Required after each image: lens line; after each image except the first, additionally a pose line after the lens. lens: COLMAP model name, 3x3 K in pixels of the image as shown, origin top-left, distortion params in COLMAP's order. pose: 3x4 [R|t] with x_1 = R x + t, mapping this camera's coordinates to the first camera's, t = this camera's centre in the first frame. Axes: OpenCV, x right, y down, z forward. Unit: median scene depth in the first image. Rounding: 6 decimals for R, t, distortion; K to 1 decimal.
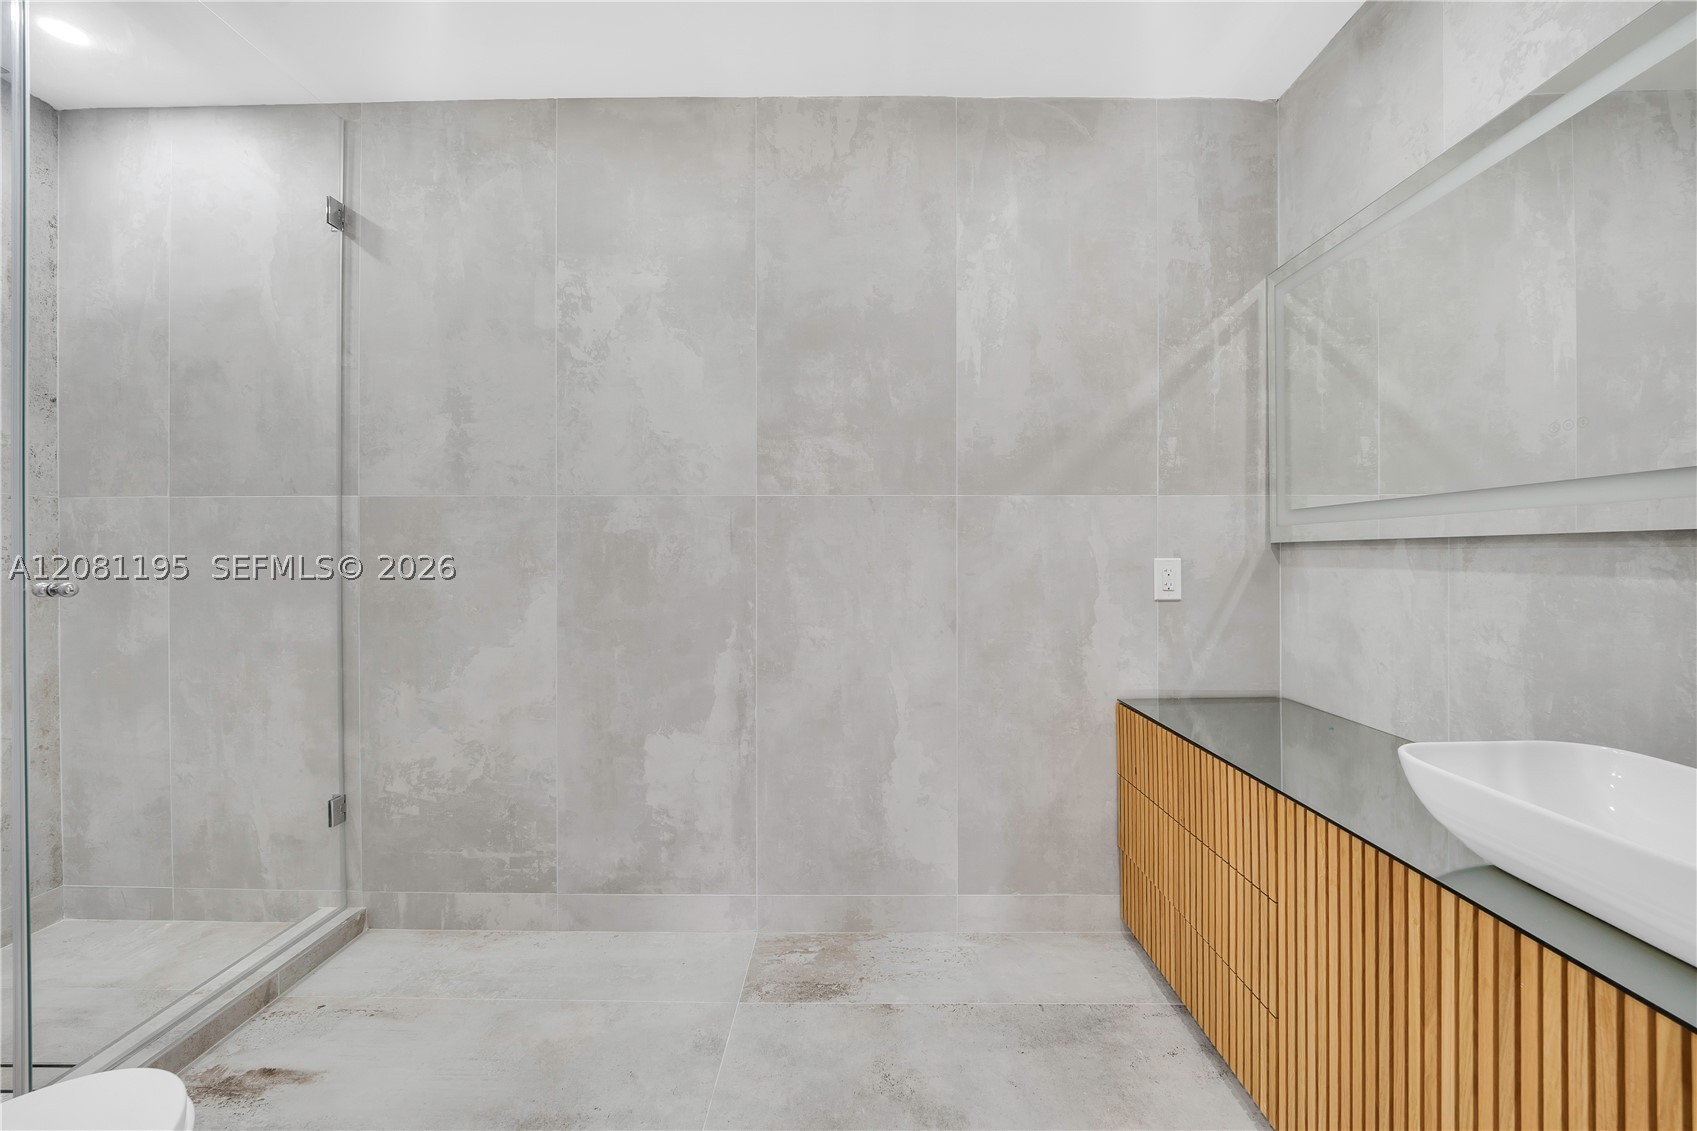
lens RADIAL K [[690.8, 0, 856.0], [0, 690.8, 553.6], [0, 0, 1]] dist [-0.010749, -0.000050]
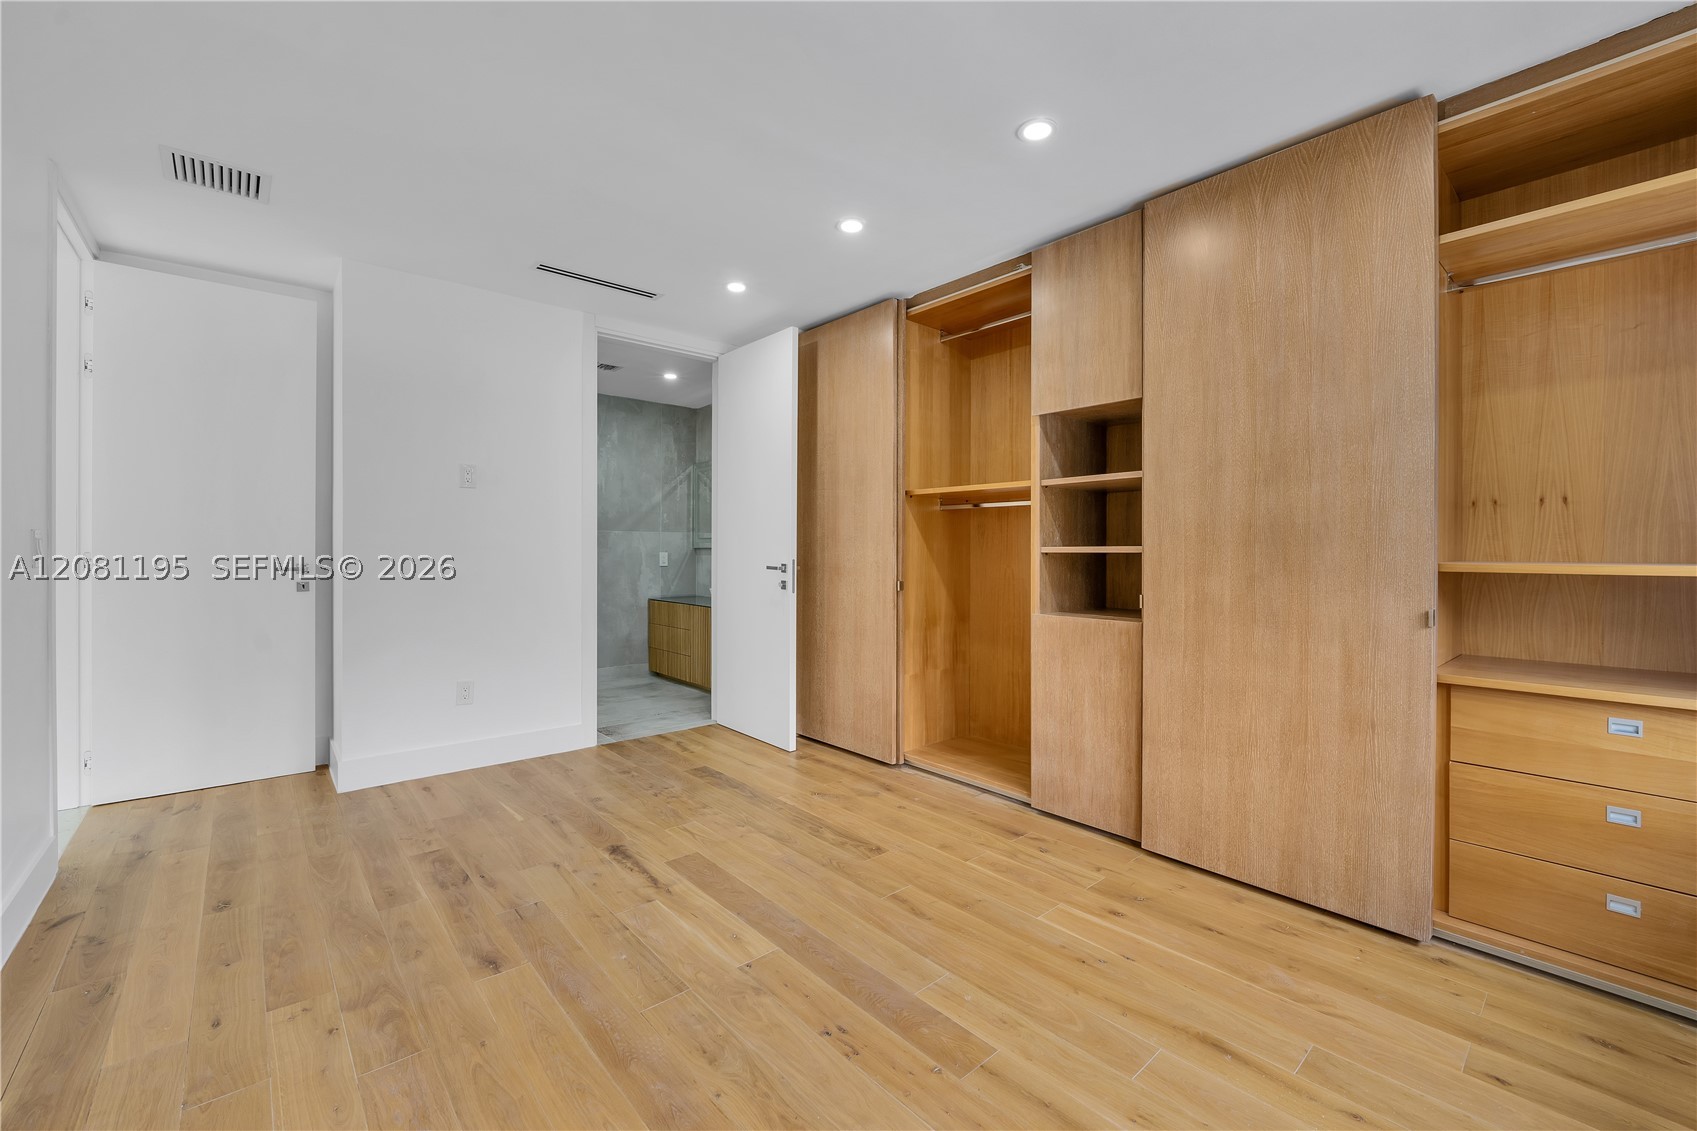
lens RADIAL K [[690.8, 0, 856.0], [0, 690.8, 553.6], [0, 0, 1]] dist [-0.010749, -0.000050]
pose [[0.742153, 0.002312, 0.670226, -0.984176], [-0.005788, 0.999979, 0.002960, -0.003541], [-0.670205, -0.006076, 0.742151, -1.879446]]
